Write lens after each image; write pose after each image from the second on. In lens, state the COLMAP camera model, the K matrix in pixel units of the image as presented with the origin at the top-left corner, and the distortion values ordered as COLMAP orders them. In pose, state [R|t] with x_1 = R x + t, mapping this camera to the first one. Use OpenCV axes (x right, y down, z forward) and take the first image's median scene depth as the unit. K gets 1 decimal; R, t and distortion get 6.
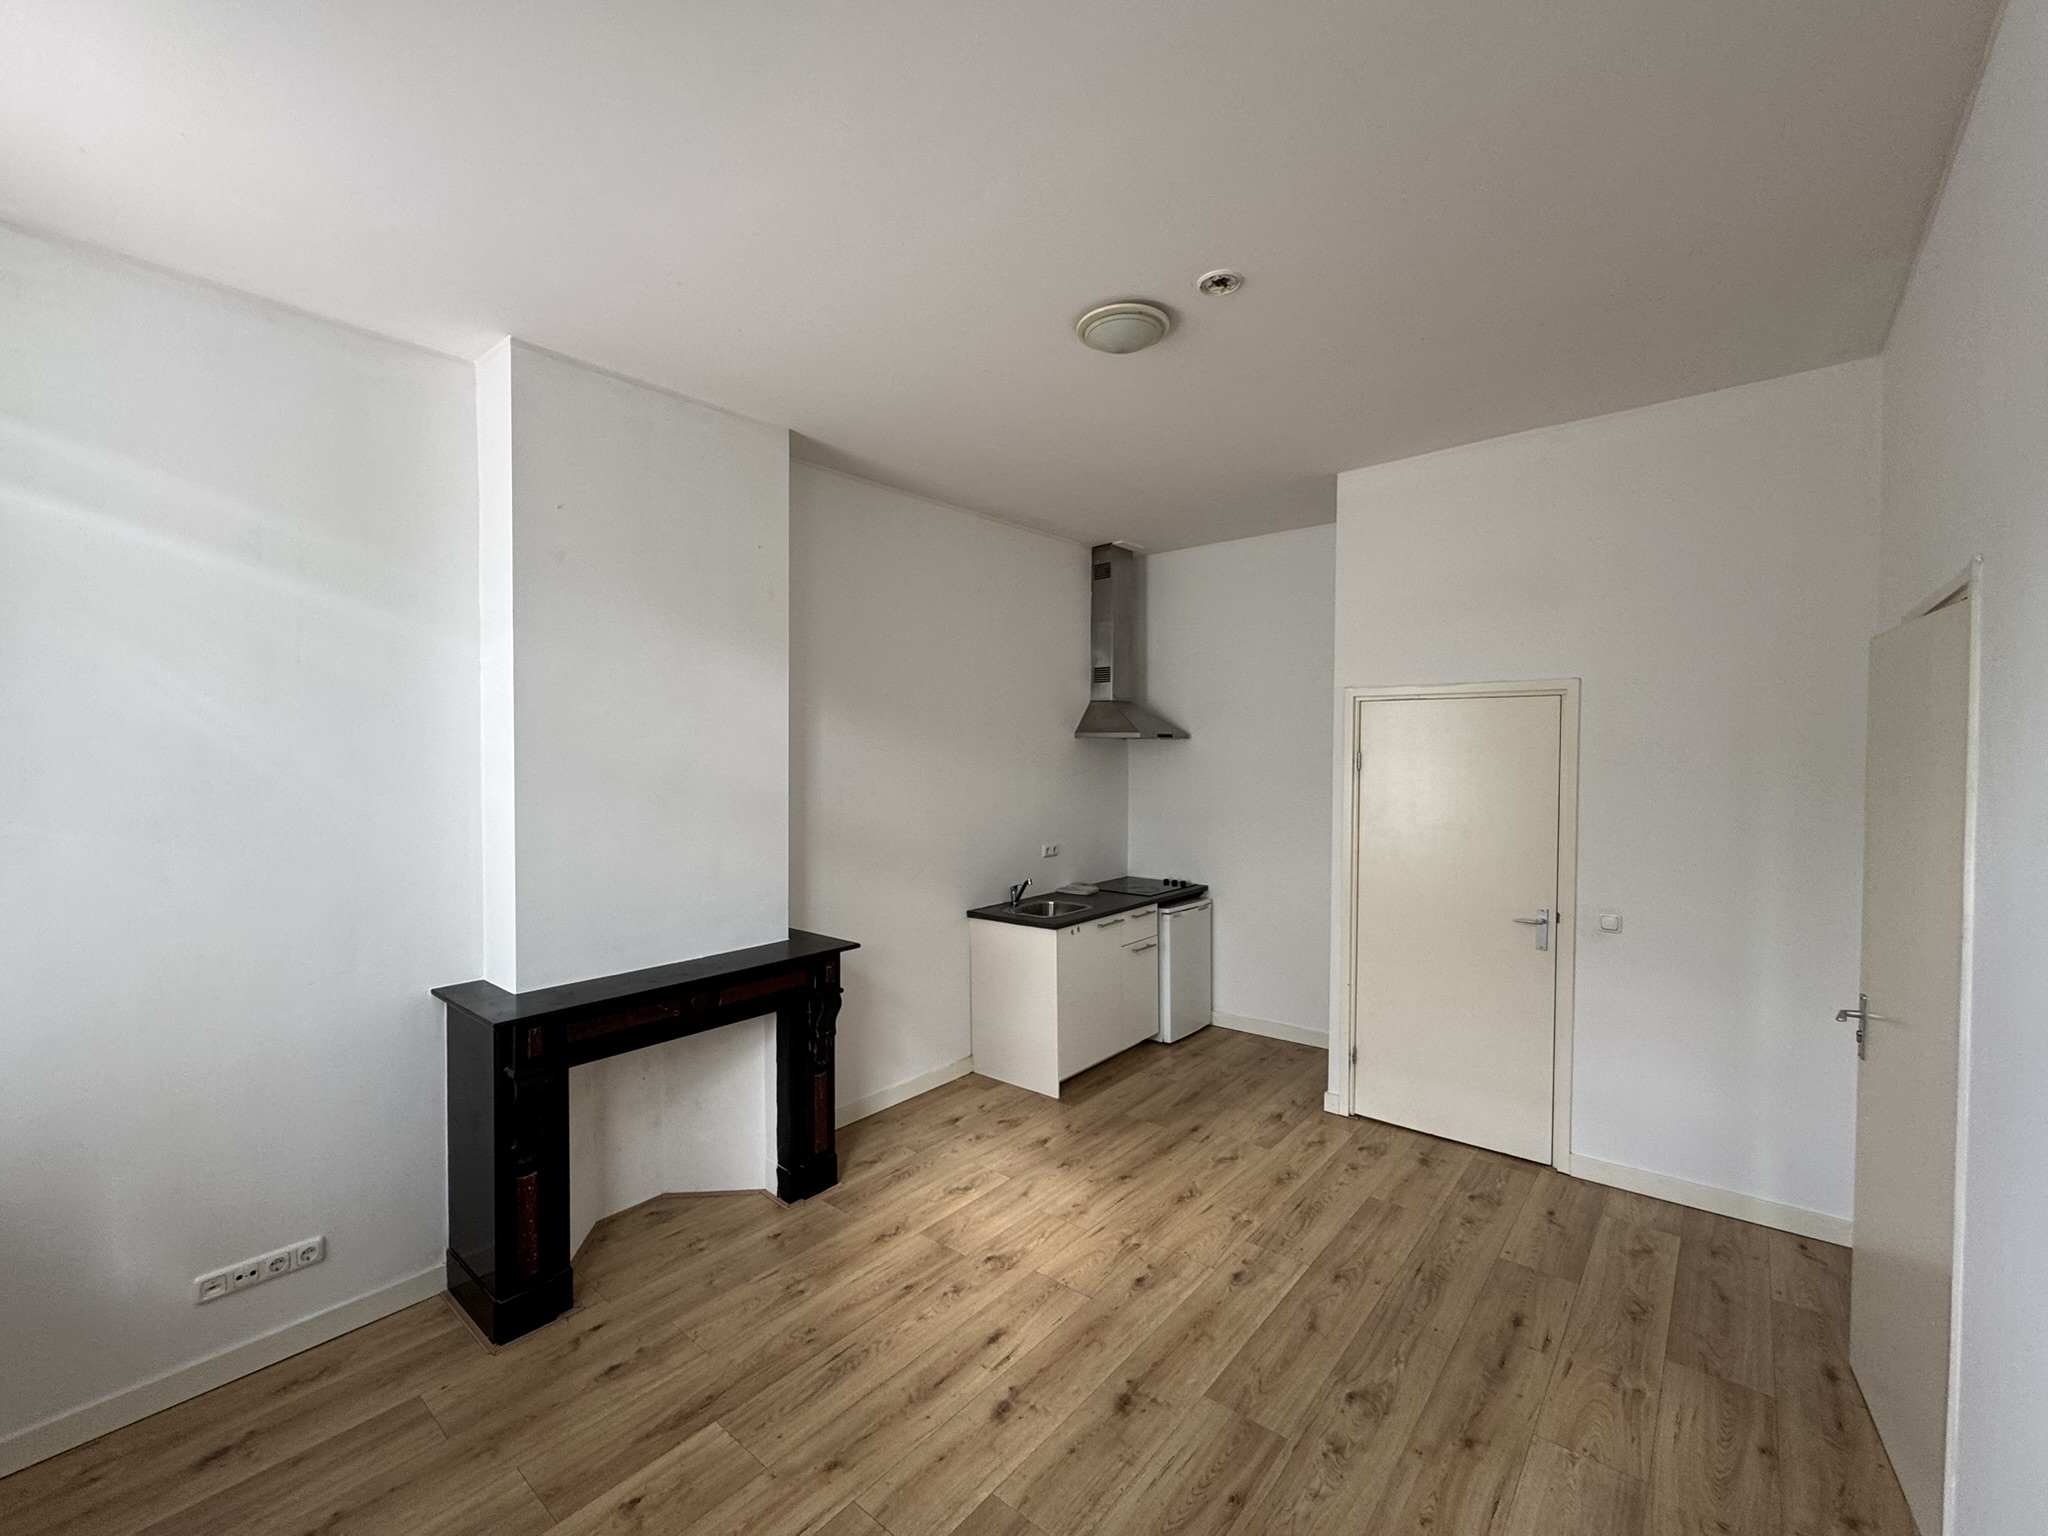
lens RADIAL K [[856.5, 0, 1024.0], [0, 856.5, 768.0], [0, 0, 1]] dist [0.001470, 0.000162]
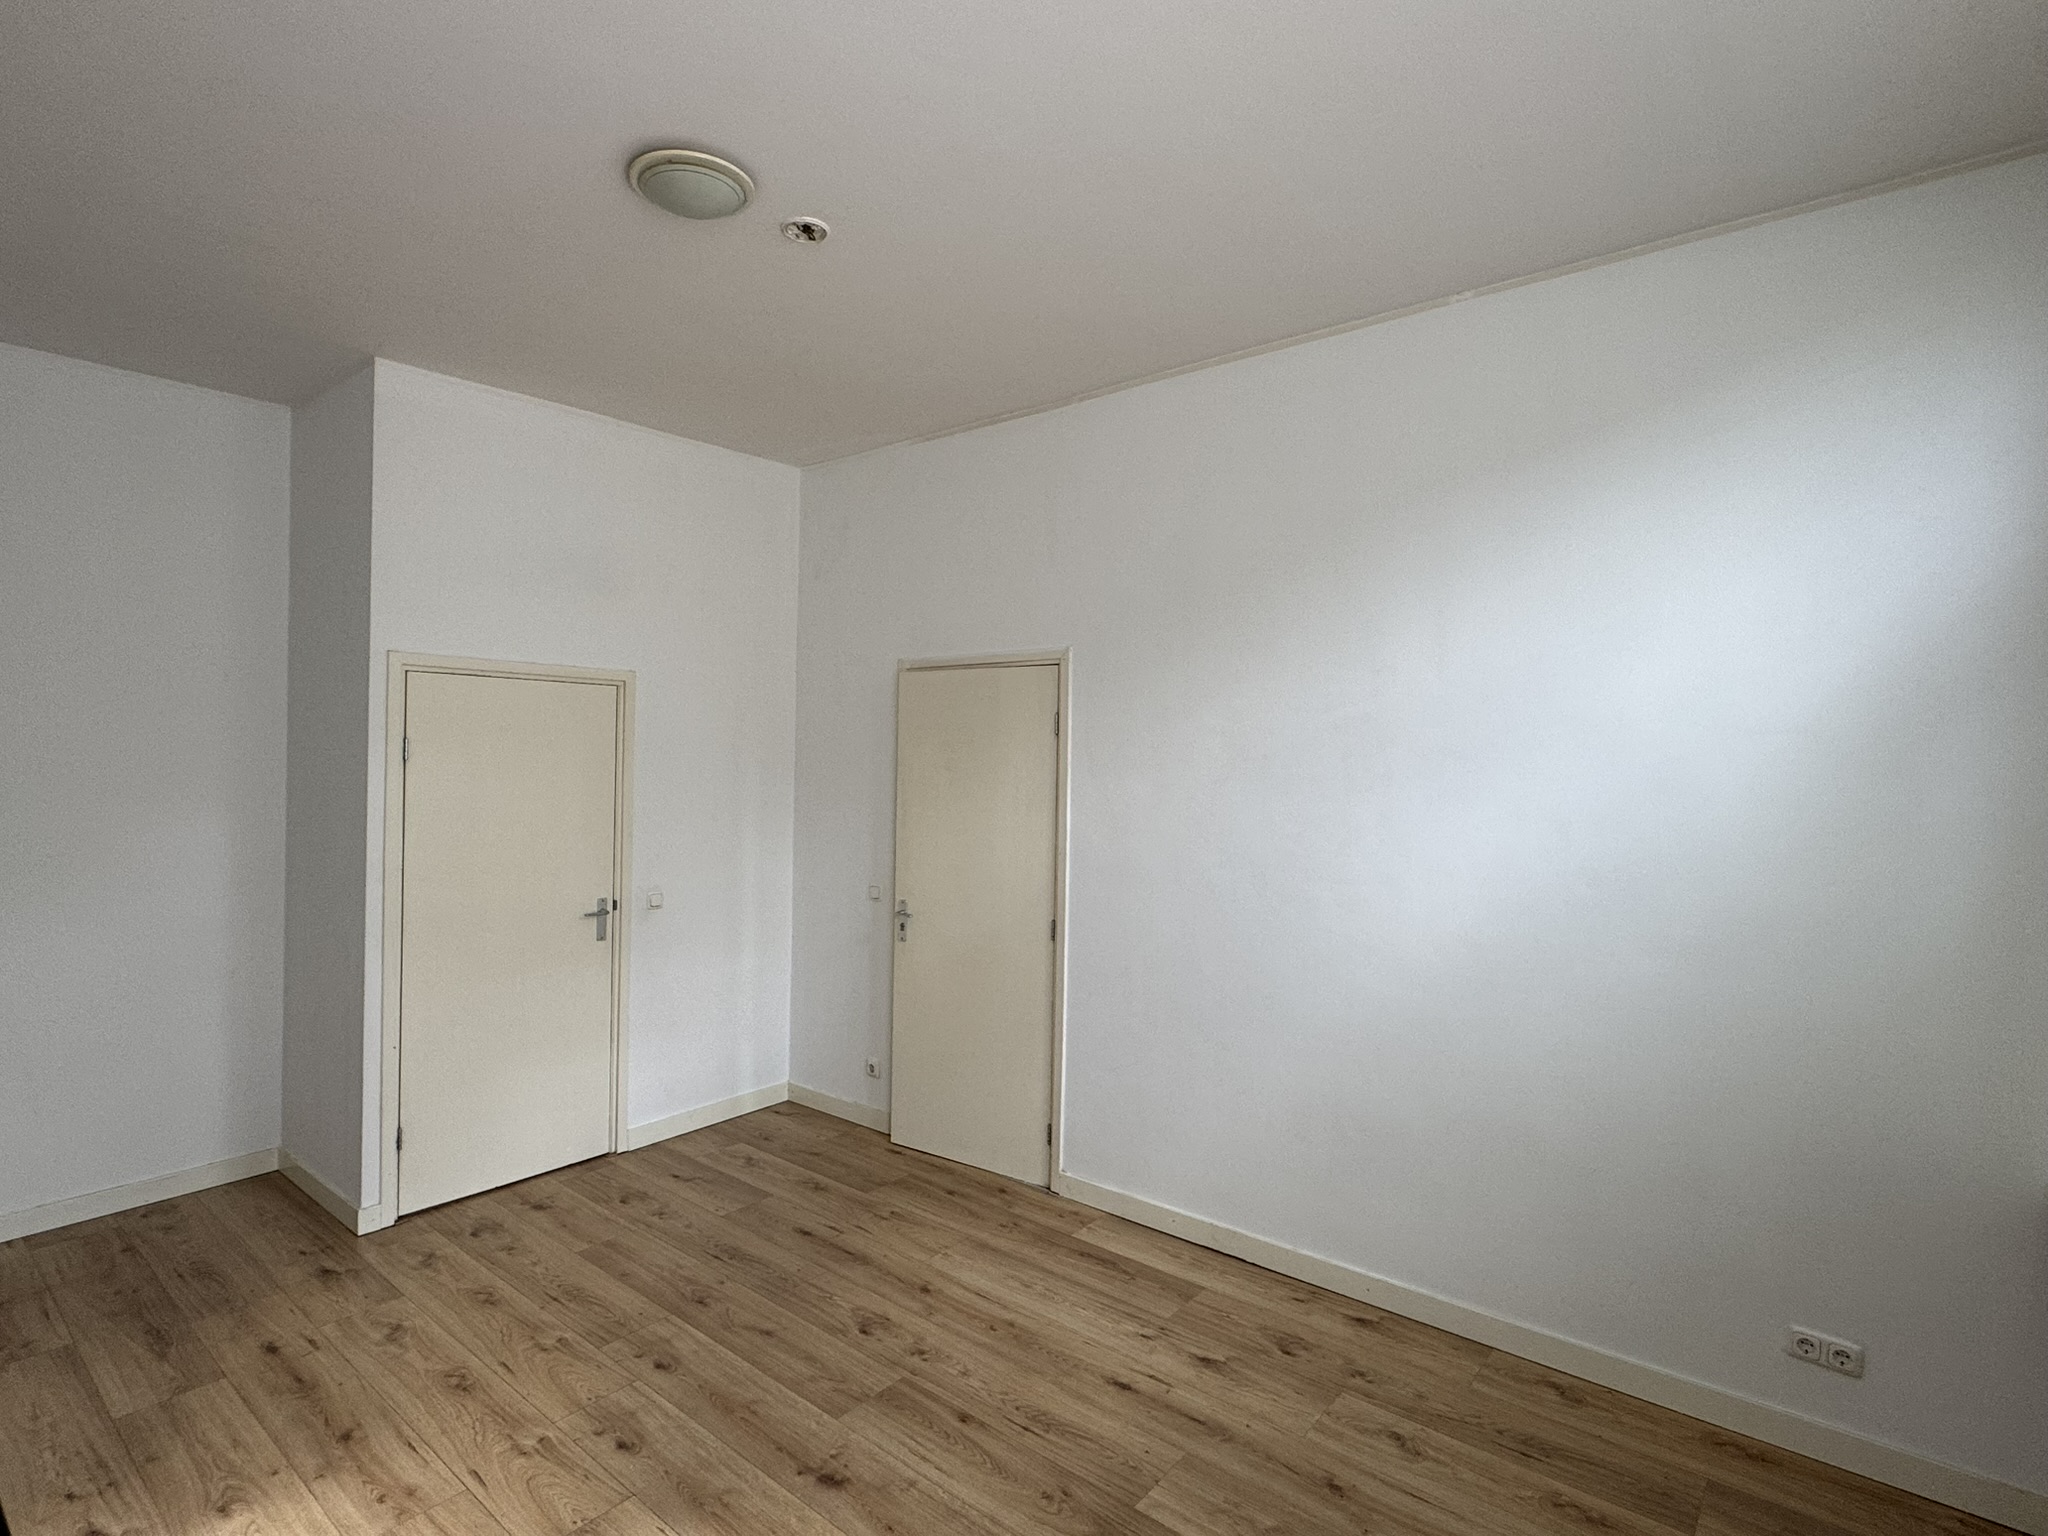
lens RADIAL K [[1035.2, 0, 1024.0], [0, 1035.2, 768.0], [0, 0, 1]] dist [-0.000480, 0.000318]
pose [[-0.004061, -0.009584, 0.999946, -0.692881], [0.007020, 0.999929, 0.009612, 0.004834], [-0.999967, 0.007058, -0.003994, 0.596999]]
